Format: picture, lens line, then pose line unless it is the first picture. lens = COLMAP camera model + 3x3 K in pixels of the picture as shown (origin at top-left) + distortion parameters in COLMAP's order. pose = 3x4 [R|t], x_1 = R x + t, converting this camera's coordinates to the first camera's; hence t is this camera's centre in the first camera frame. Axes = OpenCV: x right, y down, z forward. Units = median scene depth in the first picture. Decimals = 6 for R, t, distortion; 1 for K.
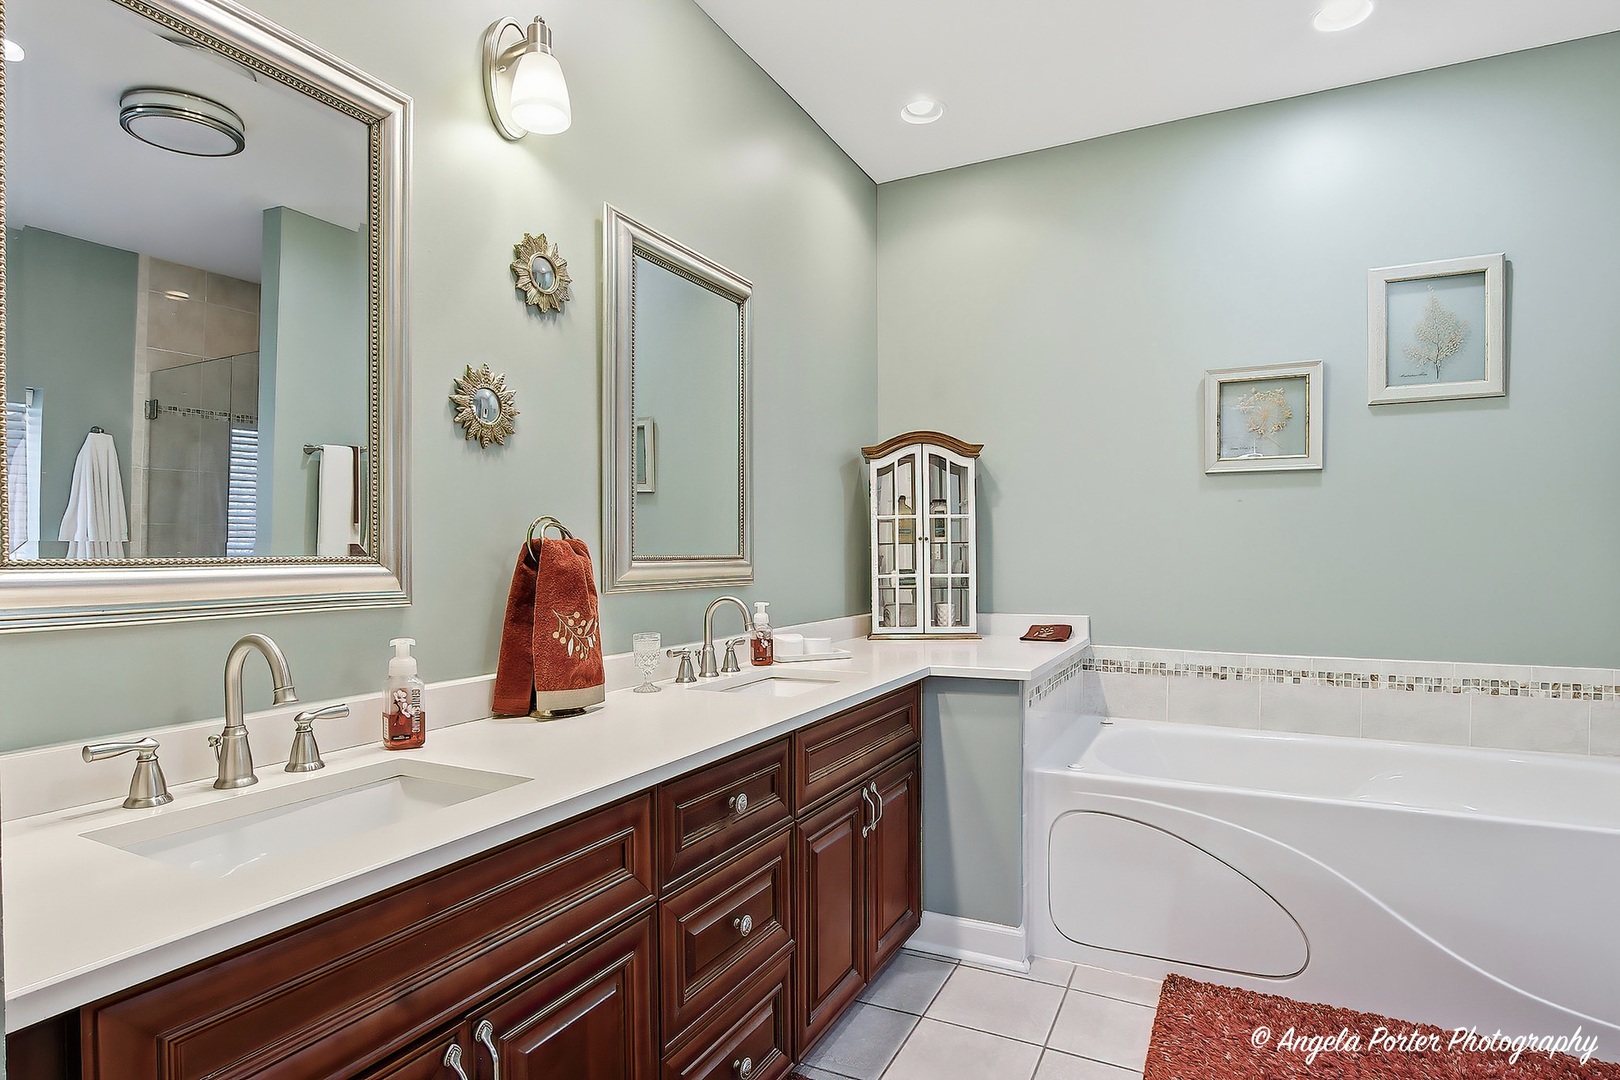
lens RADIAL K [[850.0, 0, 808.7], [0, 850.0, 548.8], [0, 0, 1]] dist [-0.013296, -0.000985]
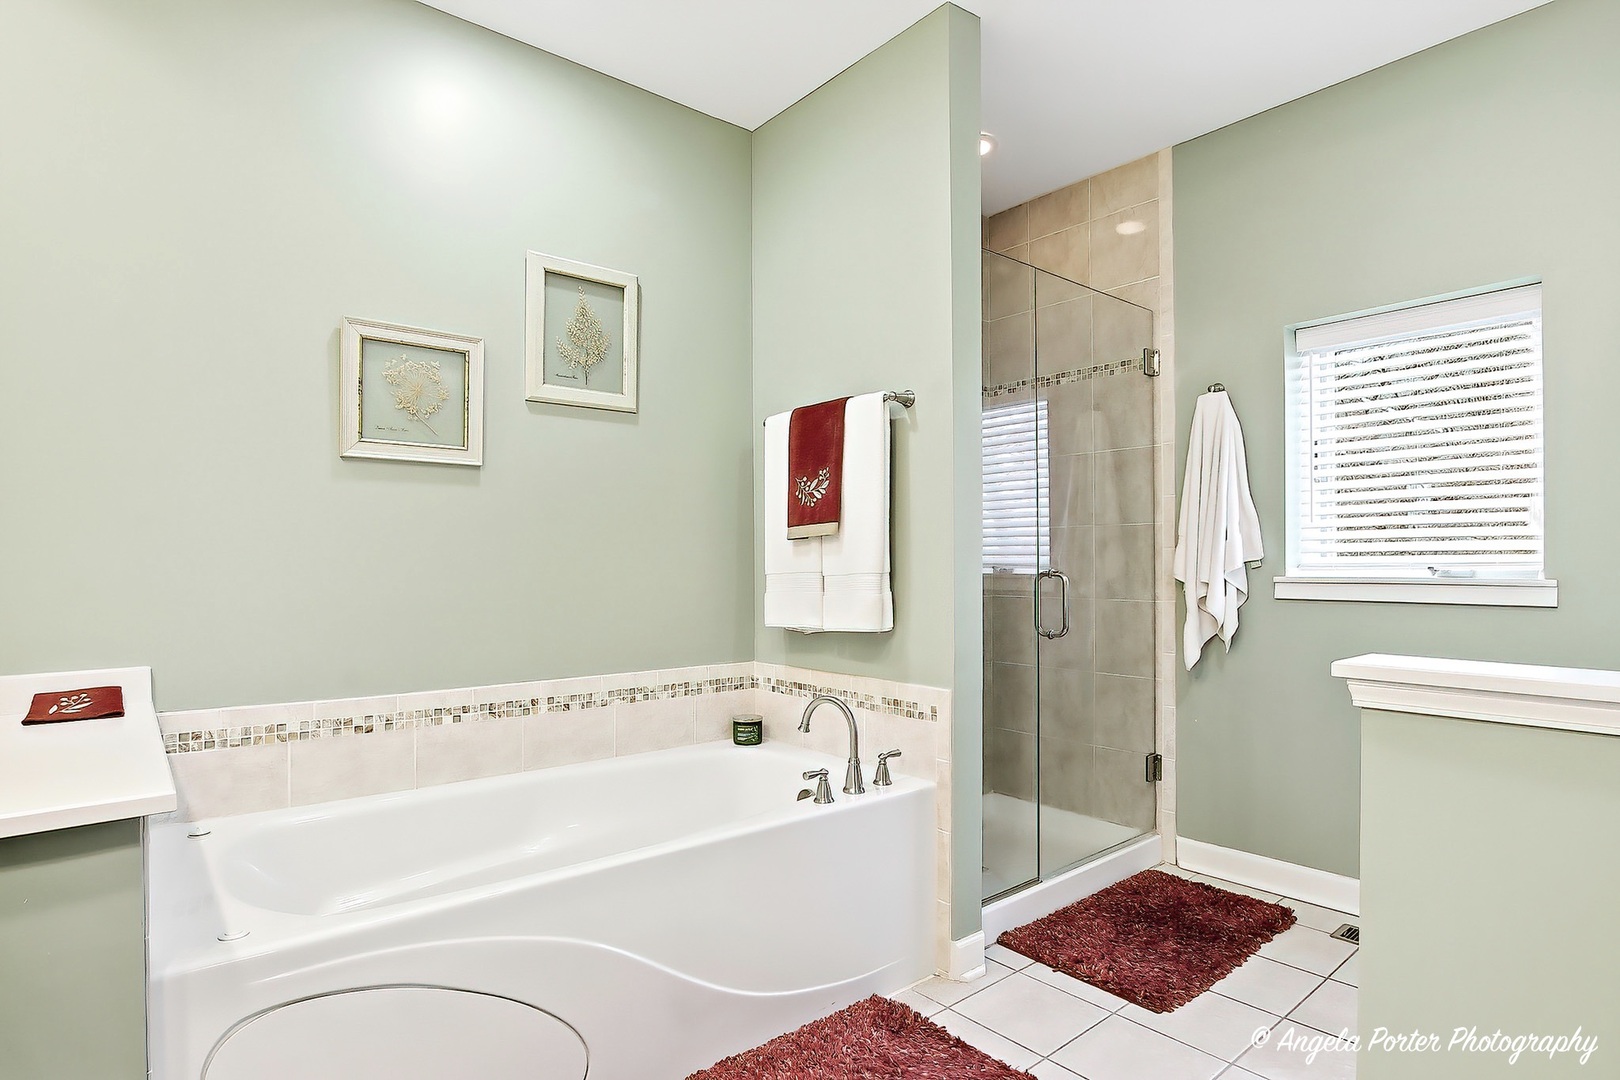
lens RADIAL K [[850.0, 0, 818.6], [0, 850.0, 572.7], [0, 0, 1]] dist [-0.013296, -0.000985]
pose [[0.395961, -0.011555, 0.918195, -0.044191], [-0.006850, 0.999856, 0.015536, -0.002905], [-0.918242, -0.012441, 0.395825, 0.347366]]
